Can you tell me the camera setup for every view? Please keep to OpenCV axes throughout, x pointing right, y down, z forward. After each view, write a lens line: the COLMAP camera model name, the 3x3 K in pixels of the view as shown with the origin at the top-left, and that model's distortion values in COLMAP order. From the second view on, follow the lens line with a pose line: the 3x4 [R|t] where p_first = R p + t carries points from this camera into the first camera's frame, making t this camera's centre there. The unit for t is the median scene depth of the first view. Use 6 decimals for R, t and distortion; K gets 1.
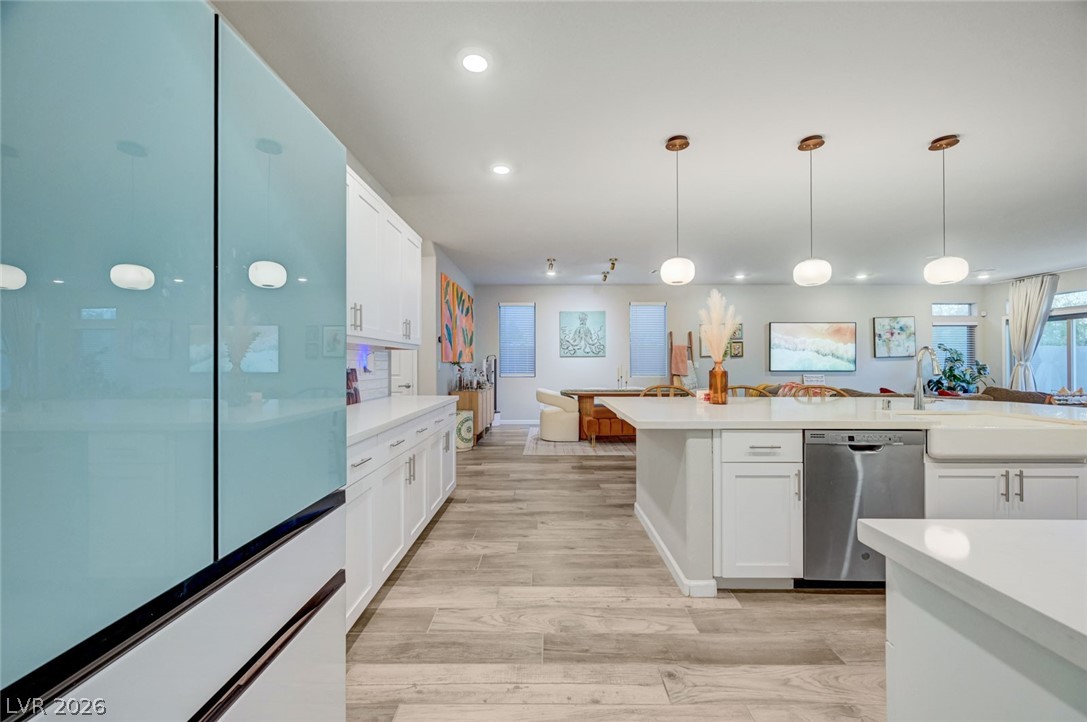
lens RADIAL K [[432.1, 0, 544.5], [0, 432.1, 360.4], [0, 0, 1]] dist [-0.000367, -0.000177]
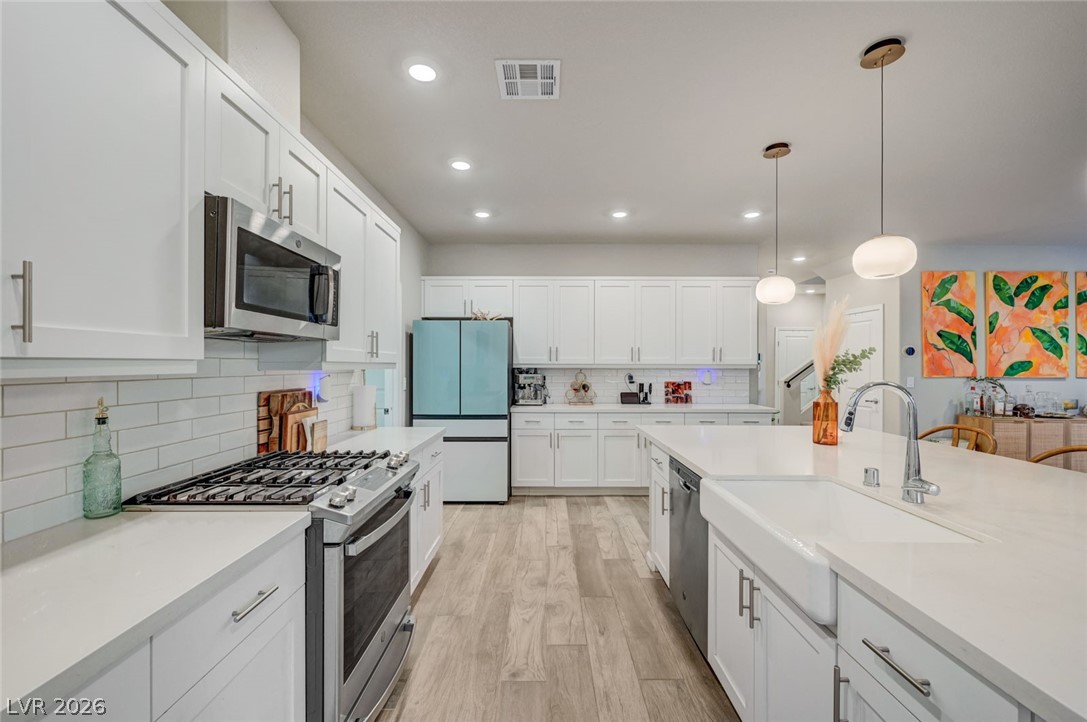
lens RADIAL K [[456.4, 0, 543.2], [0, 456.4, 363.9], [0, 0, 1]] dist [-0.000786, 0.000106]
pose [[0.003781, -0.001045, -0.999992, 0.515268], [0.003315, 0.999994, -0.001033, -0.018990], [0.999987, -0.003311, 0.003784, 0.199569]]
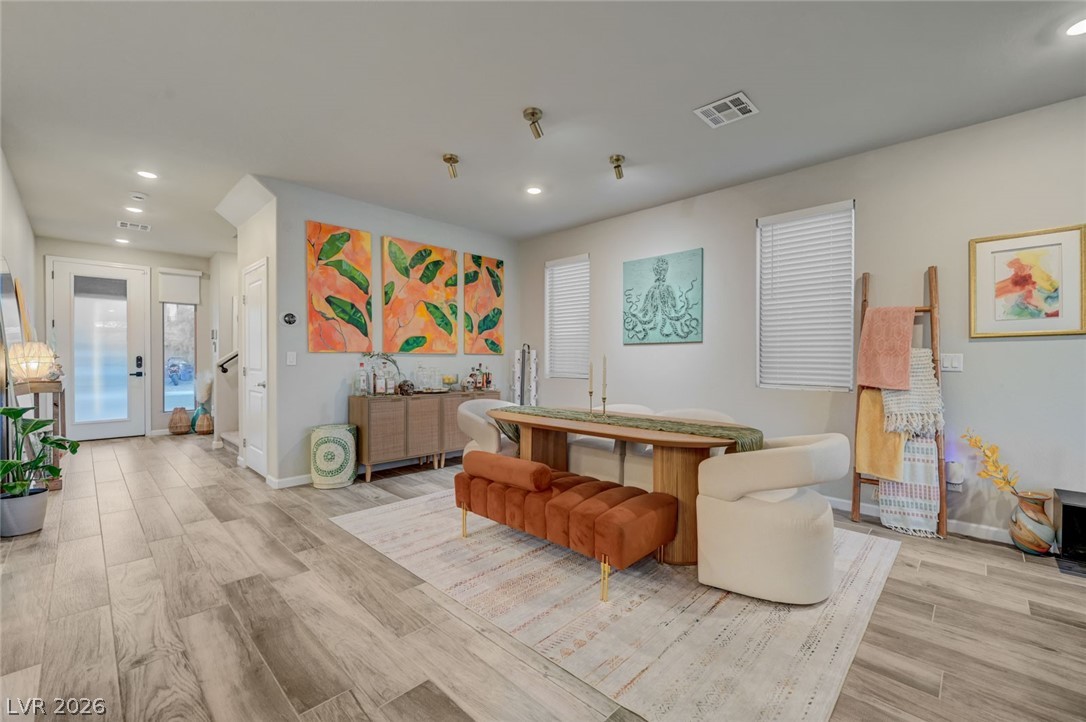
lens RADIAL K [[451.3, 0, 545.1], [0, 451.3, 364.1], [0, 0, 1]] dist [-0.001593, -0.000059]
pose [[0.723263, 0.012126, -0.690466, 0.414824], [-0.000056, 0.999847, 0.017501, 0.007791], [0.690573, -0.012619, 0.723153, 0.585373]]
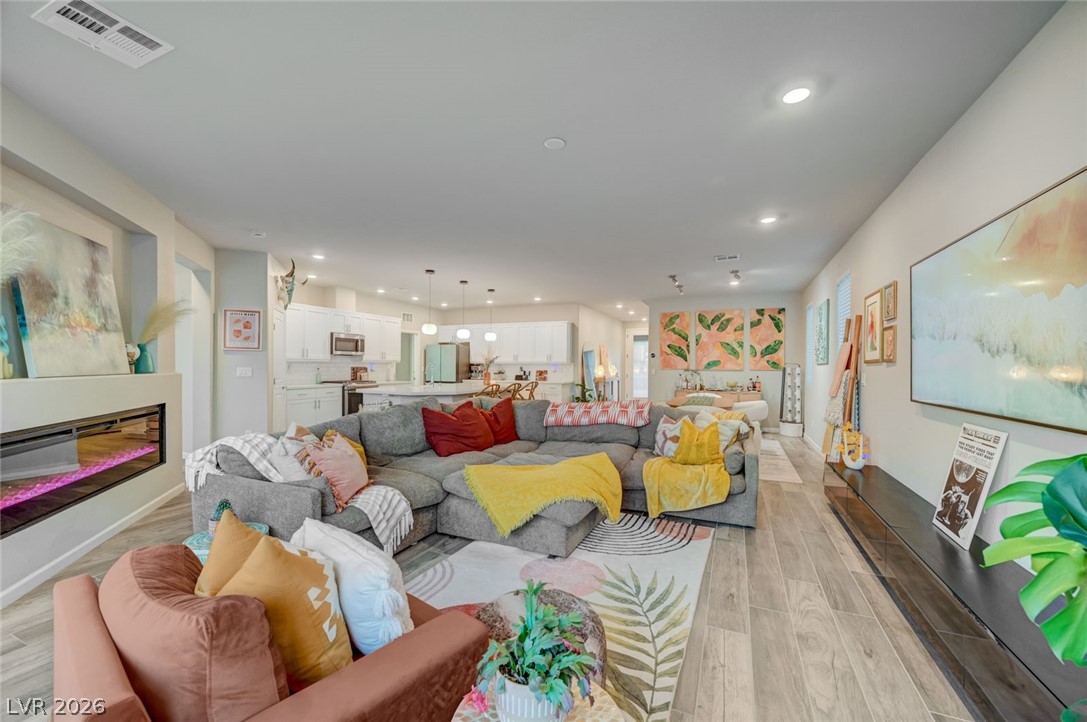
lens RADIAL K [[432.7, 0, 542.9], [0, 432.7, 368.7], [0, 0, 1]] dist [-0.000557, -0.000156]
pose [[-0.400610, 0.003374, -0.916242, 1.105768], [-0.001646, 0.999989, 0.004402, -0.003720], [0.916247, 0.003272, -0.400600, 0.979683]]
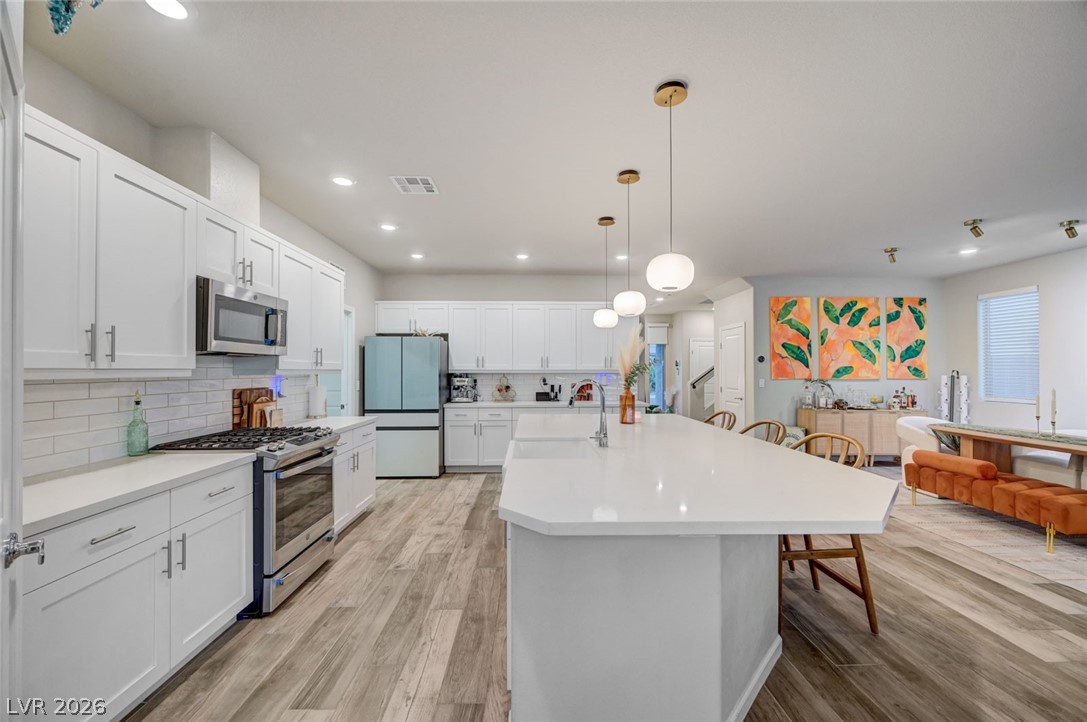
lens RADIAL K [[430.7, 0, 543.5], [0, 430.7, 366.8], [0, 0, 1]] dist [-0.000955, -0.000118]
pose [[0.037085, -0.007239, -0.999286, 0.651992], [0.006749, 0.999953, -0.006994, -0.018943], [0.999289, -0.006485, 0.037132, 0.303910]]
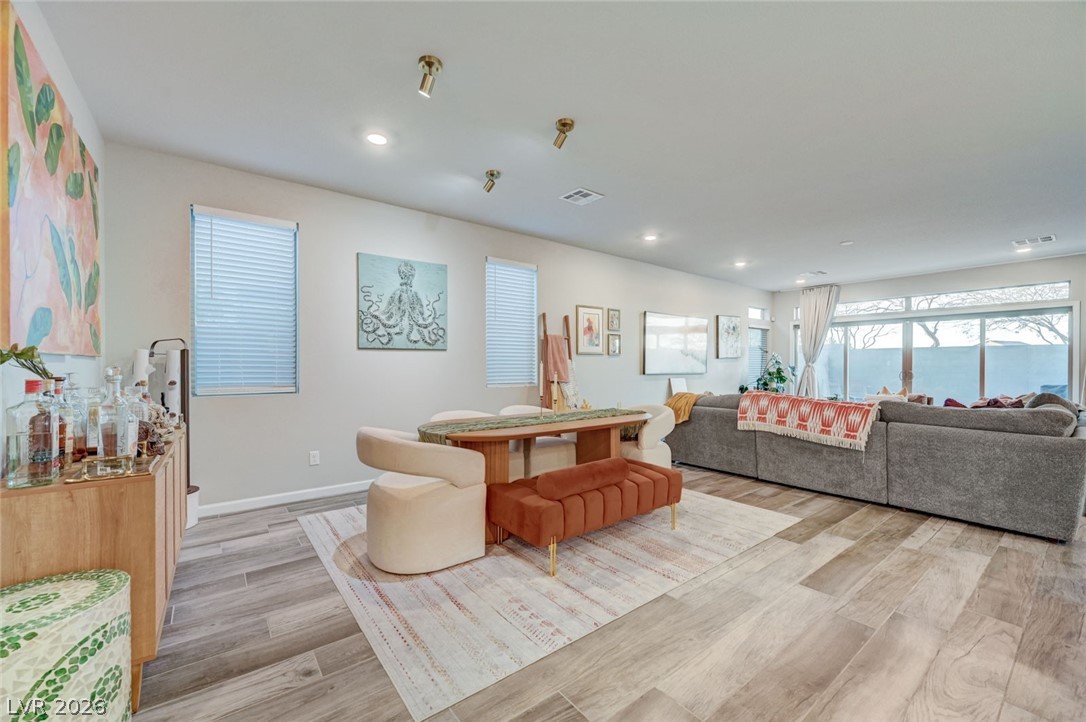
lens RADIAL K [[432.3, 0, 542.4], [0, 432.3, 368.7], [0, 0, 1]] dist [-0.000557, -0.000156]
pose [[0.787542, -0.001690, 0.616258, -0.110328], [-0.006578, 0.999916, 0.011147, 0.008399], [-0.616225, -0.012833, 0.787465, 0.573994]]
